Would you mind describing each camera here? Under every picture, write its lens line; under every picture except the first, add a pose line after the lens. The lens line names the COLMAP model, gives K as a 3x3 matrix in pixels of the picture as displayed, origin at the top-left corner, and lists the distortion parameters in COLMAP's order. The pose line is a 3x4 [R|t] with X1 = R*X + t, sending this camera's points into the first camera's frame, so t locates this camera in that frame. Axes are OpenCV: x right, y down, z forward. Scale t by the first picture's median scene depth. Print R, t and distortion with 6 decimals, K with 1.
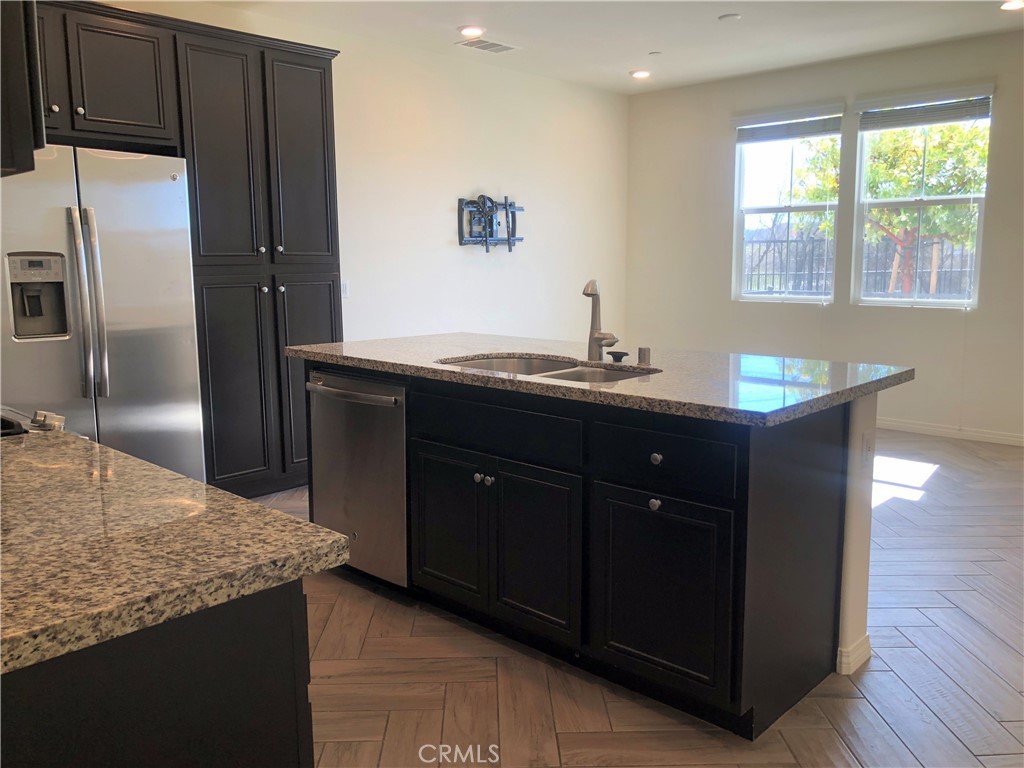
lens RADIAL K [[848.3, 0, 527.4], [0, 848.3, 382.0], [0, 0, 1]] dist [0.036324, -0.011150]
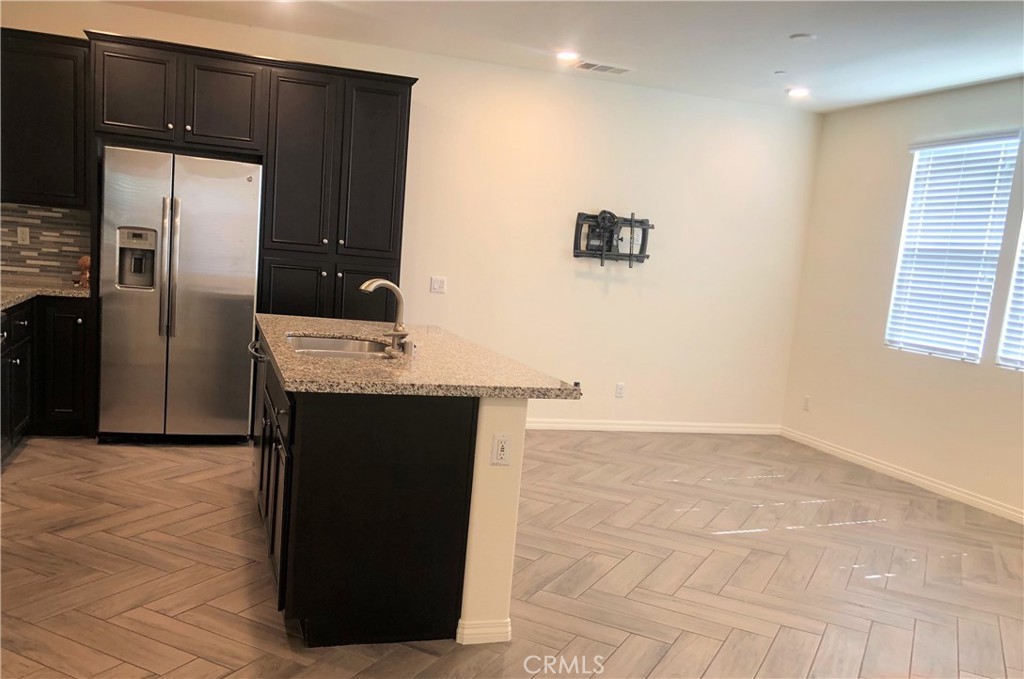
lens RADIAL K [[883.7, 0, 508.2], [0, 883.7, 399.2], [0, 0, 1]] dist [0.115501, -0.304483]
pose [[0.870488, 0.152551, -0.467952, 0.393463], [-0.157081, 0.987142, 0.029602, -0.005770], [0.466451, 0.047738, 0.883258, -0.004746]]
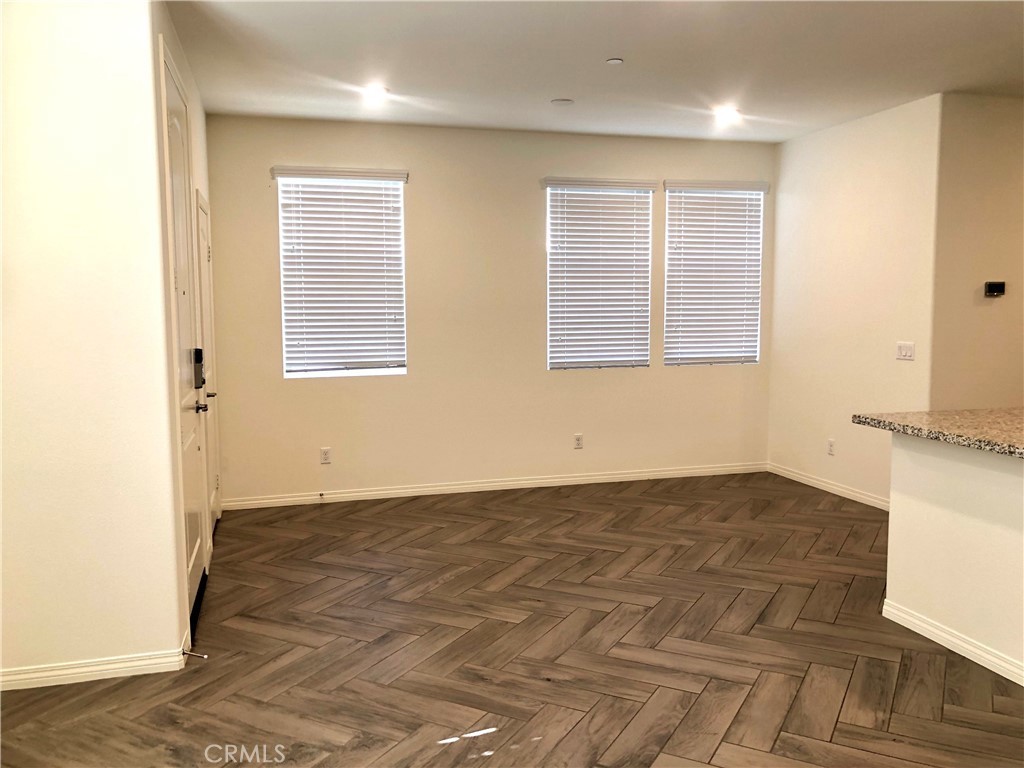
lens RADIAL K [[848.3, 0, 527.4], [0, 848.3, 382.0], [0, 0, 1]] dist [0.036324, -0.011150]
pose [[-0.861980, -0.040461, 0.505325, 0.094586], [0.083490, 0.971868, 0.220232, -0.178532], [-0.500020, 0.232025, -0.834352, 1.055019]]
